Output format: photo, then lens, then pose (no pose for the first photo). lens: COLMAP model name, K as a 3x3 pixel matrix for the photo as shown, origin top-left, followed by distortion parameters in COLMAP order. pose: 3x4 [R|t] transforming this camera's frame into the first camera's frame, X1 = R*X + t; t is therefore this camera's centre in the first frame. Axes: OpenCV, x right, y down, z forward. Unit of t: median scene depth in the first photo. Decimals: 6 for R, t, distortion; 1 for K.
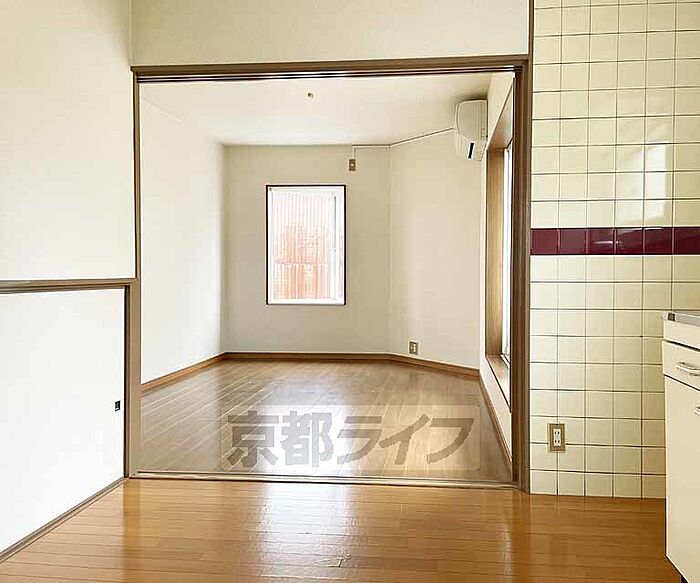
lens RADIAL K [[605.8, 0, 349.3], [0, 605.8, 291.4], [0, 0, 1]] dist [0.041350, -0.019229]
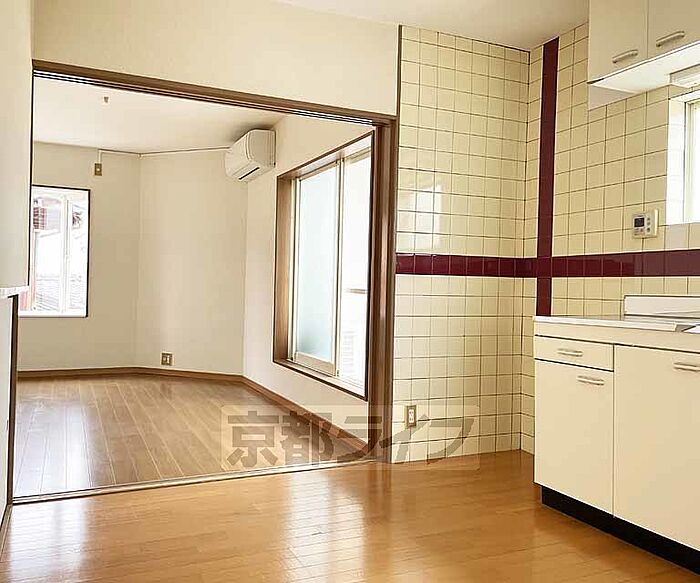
lens RADIAL K [[605.8, 0, 331.9], [0, 605.8, 299.1], [0, 0, 1]] dist [0.041350, -0.019229]
pose [[0.870962, 0.008359, 0.491278, -0.370691], [-0.004318, 0.999947, -0.009360, 0.004361], [-0.491331, 0.006031, 0.870952, -0.028449]]
